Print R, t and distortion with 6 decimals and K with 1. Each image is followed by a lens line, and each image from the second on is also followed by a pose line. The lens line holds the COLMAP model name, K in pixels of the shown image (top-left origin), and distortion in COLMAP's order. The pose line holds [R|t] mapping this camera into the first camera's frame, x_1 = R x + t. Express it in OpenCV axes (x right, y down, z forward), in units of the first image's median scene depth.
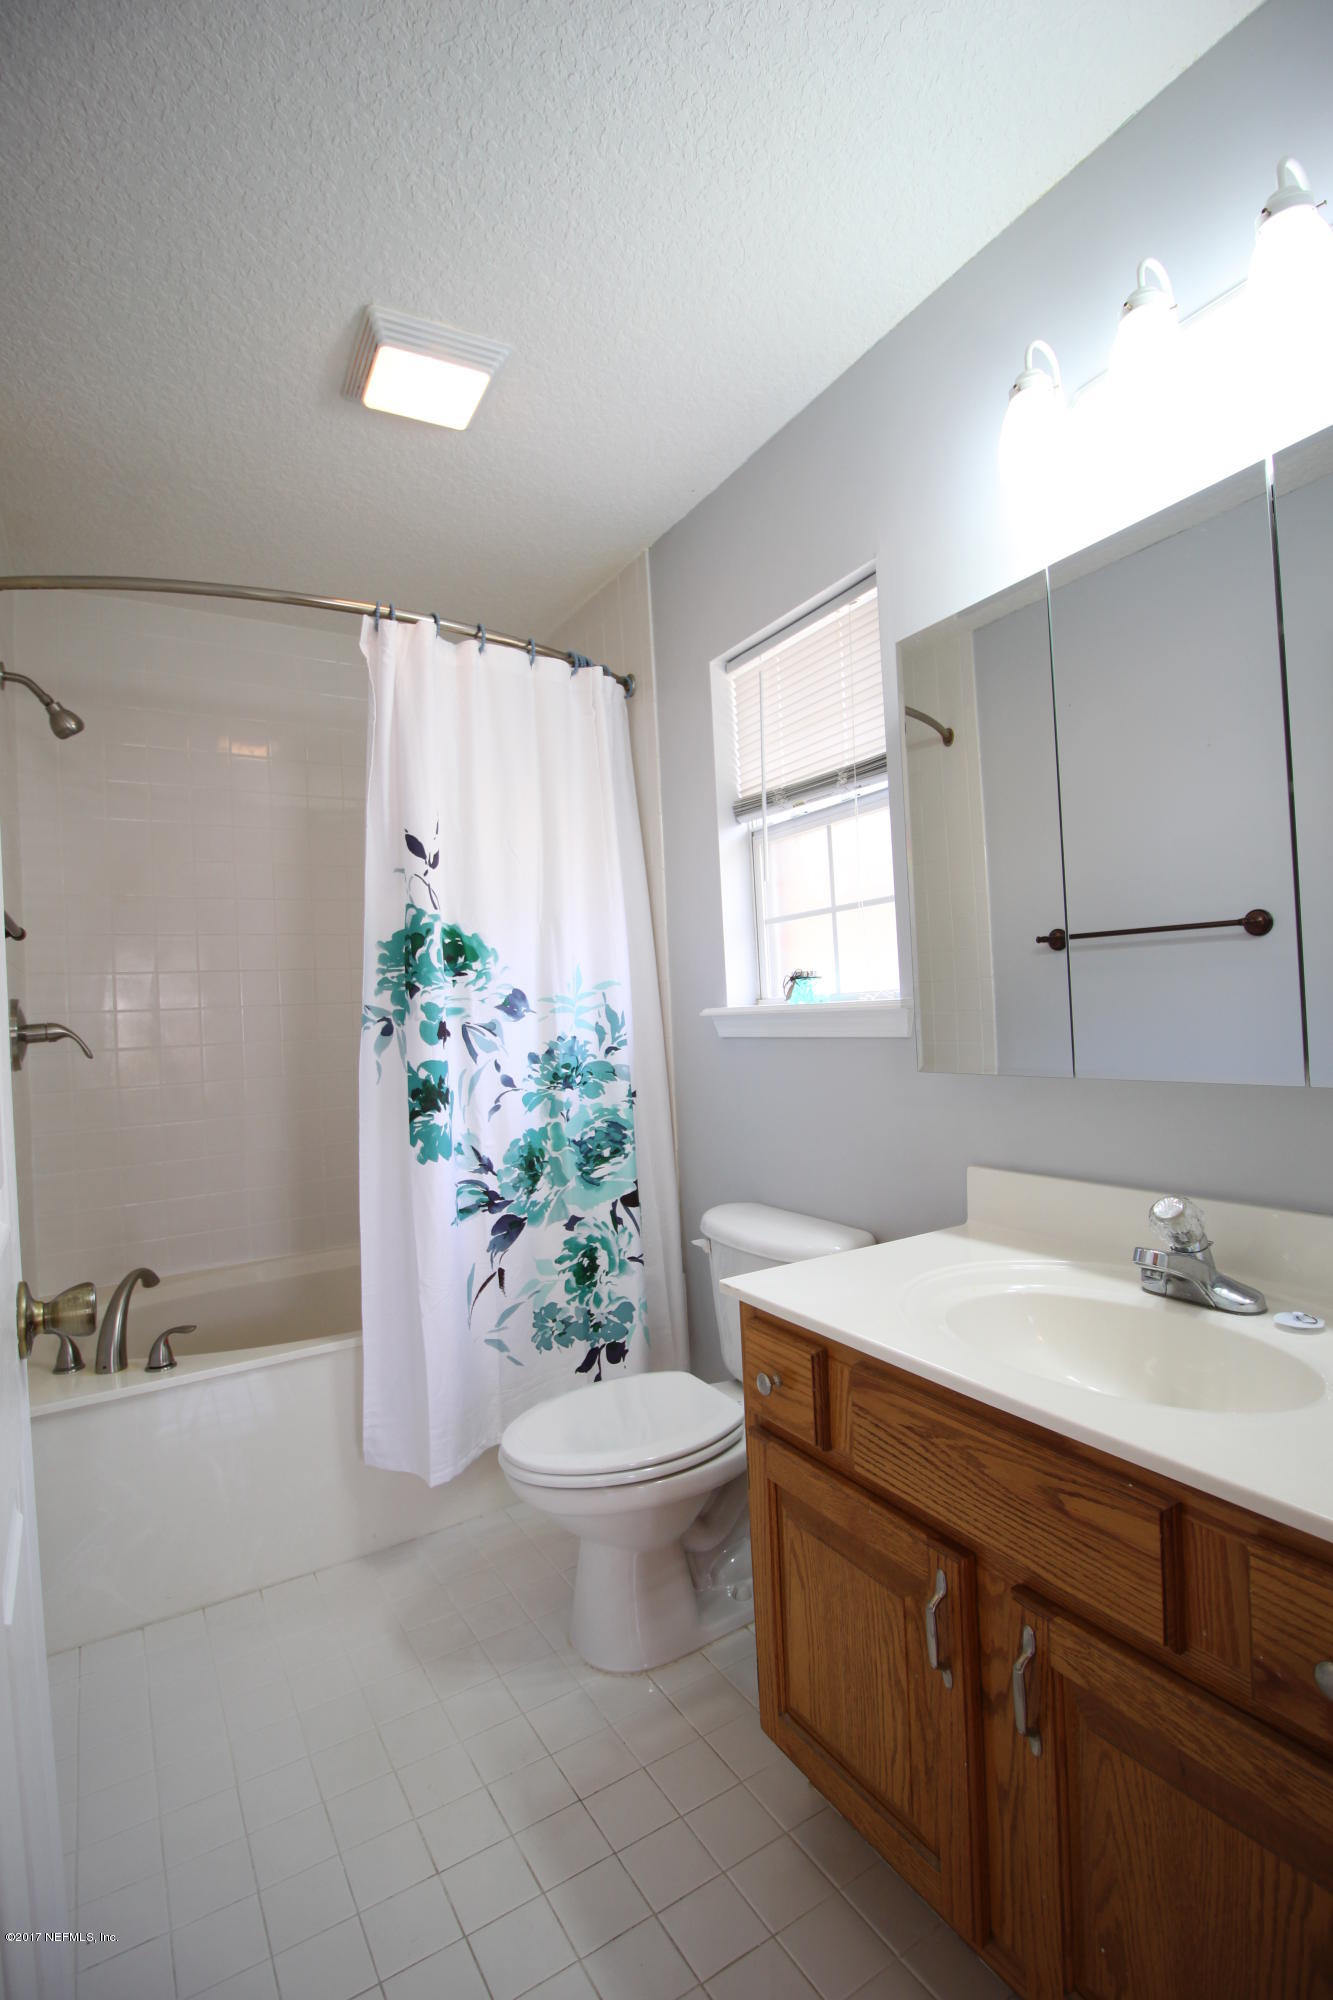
lens RADIAL K [[919.3, 0, 666.2], [0, 919.3, 1001.4], [0, 0, 1]] dist [-0.012110, -0.006680]
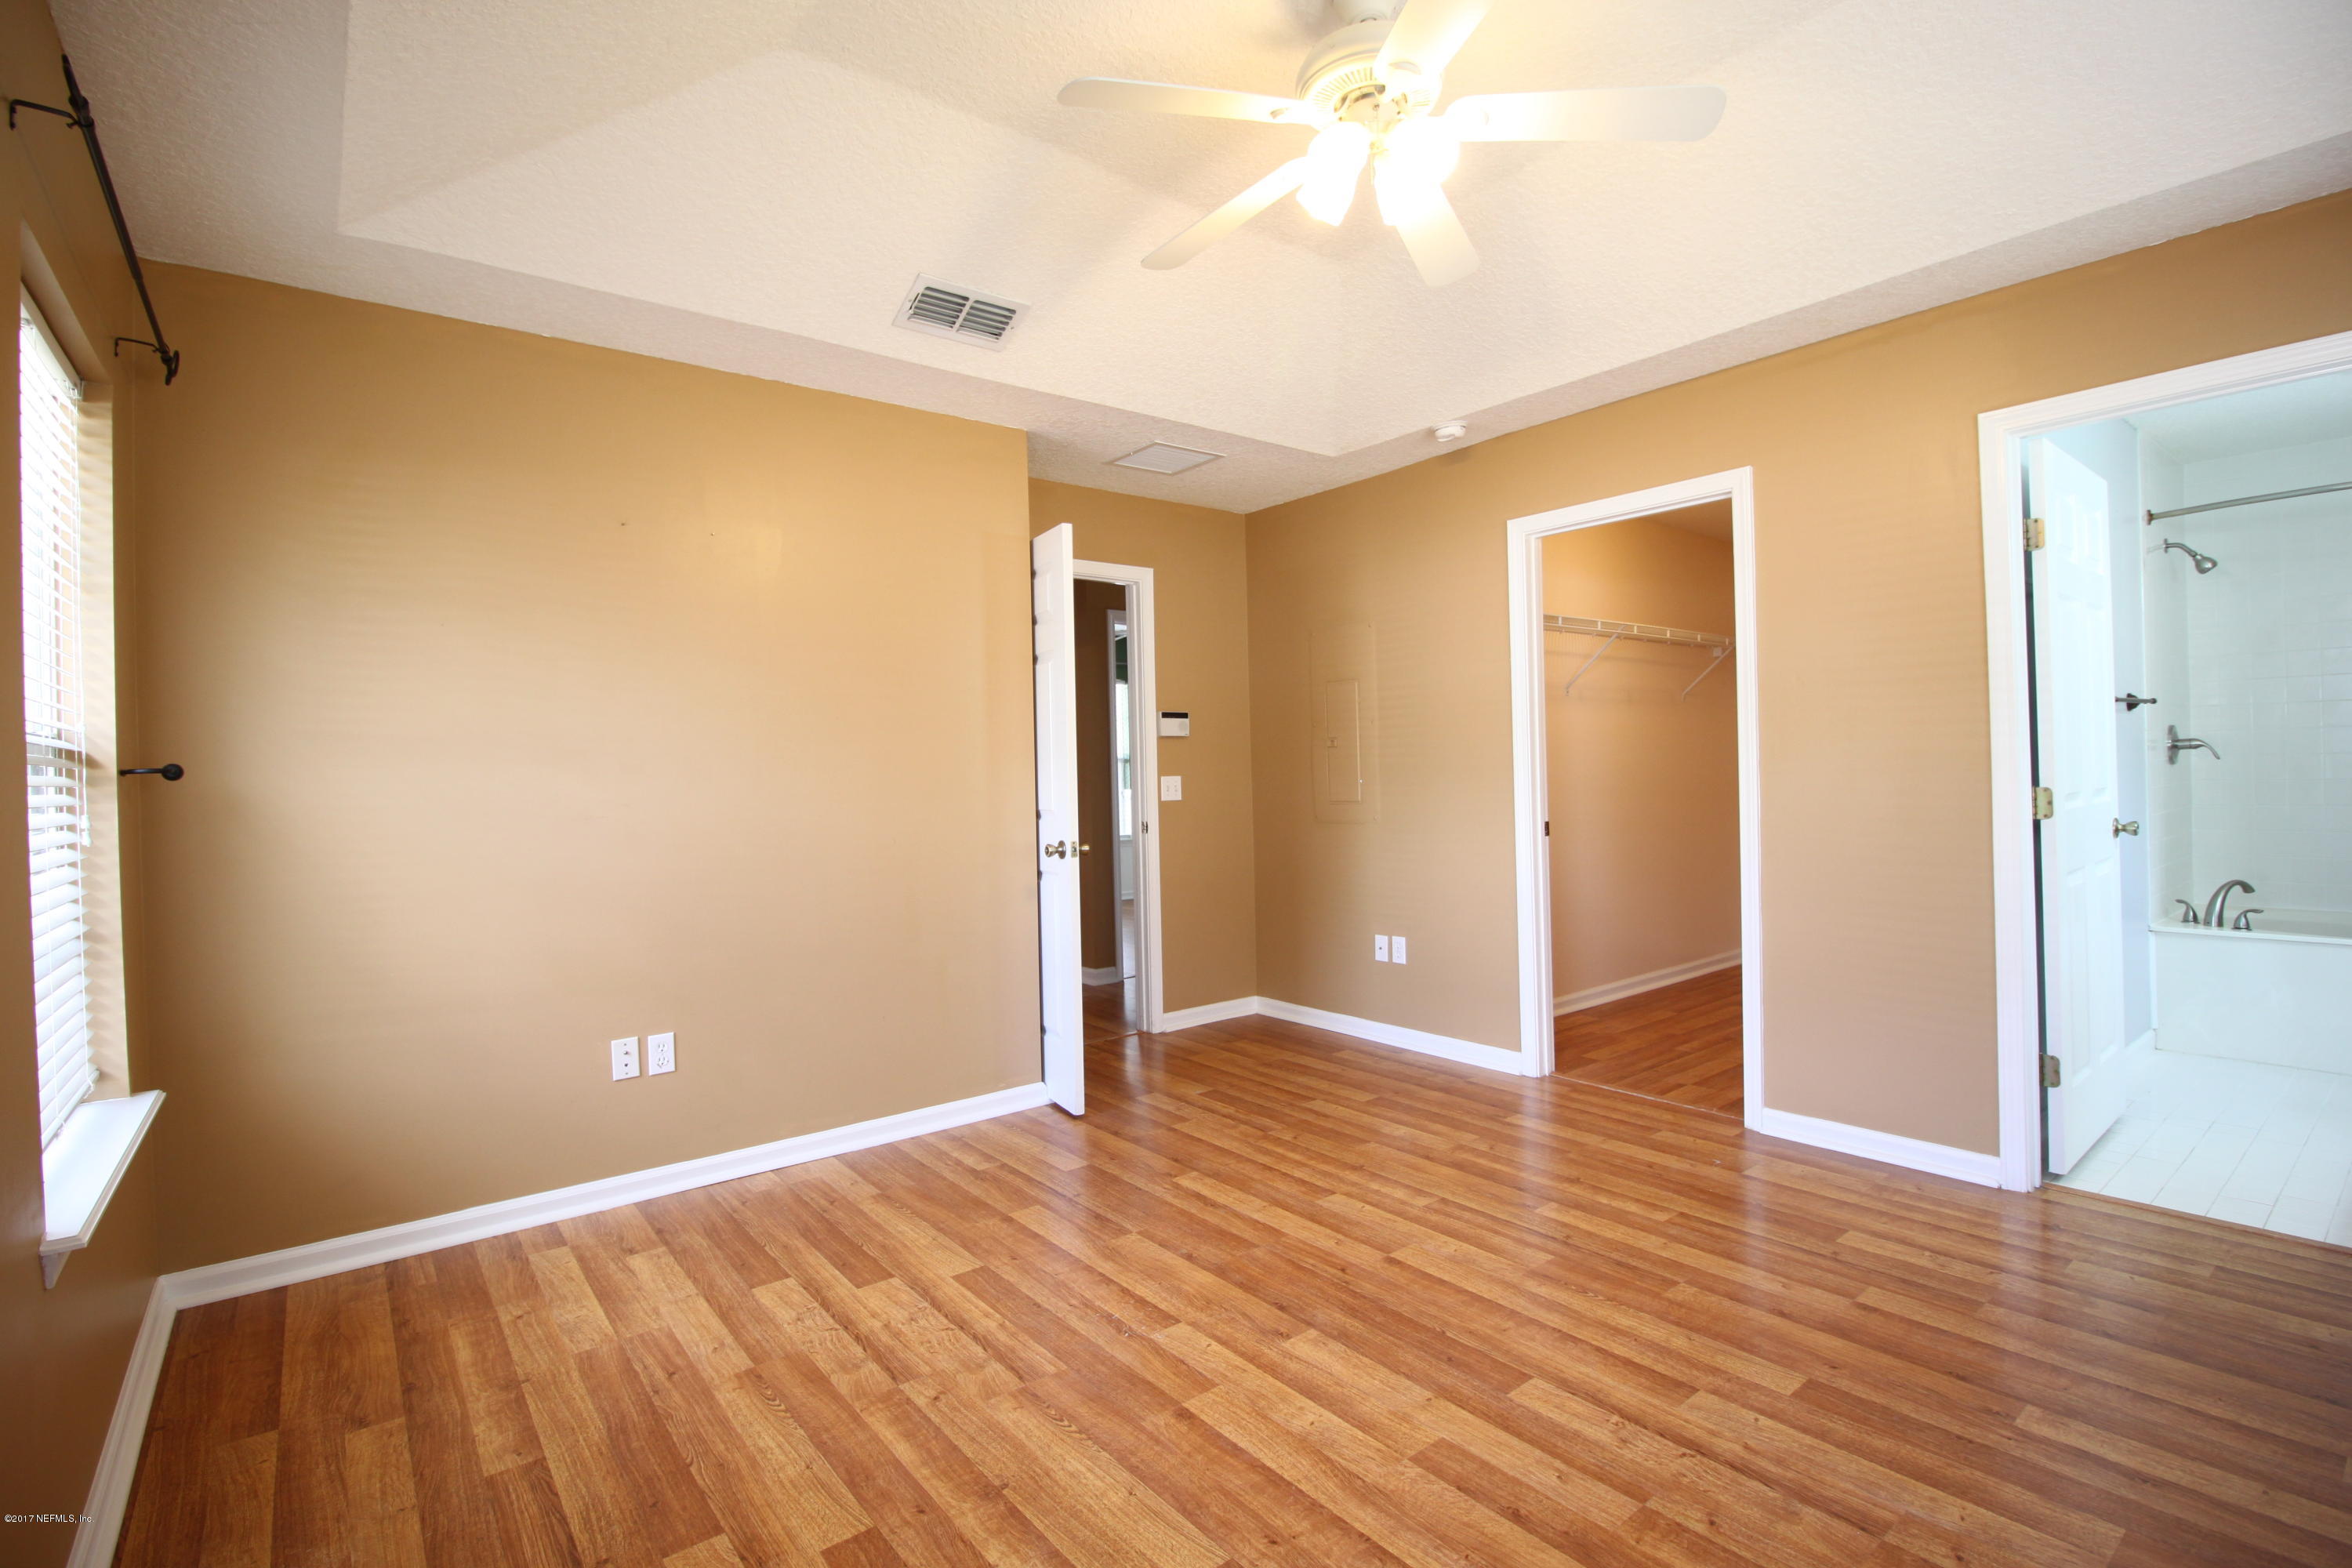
lens RADIAL K [[1081.1, 0, 1168.2], [0, 1081.1, 778.8], [0, 0, 1]] dist [-0.012110, -0.006680]
pose [[0.118924, 0.056661, -0.991285, 1.181050], [0.040671, 0.997254, 0.061882, -0.110535], [0.992070, -0.047676, 0.116293, -1.263850]]
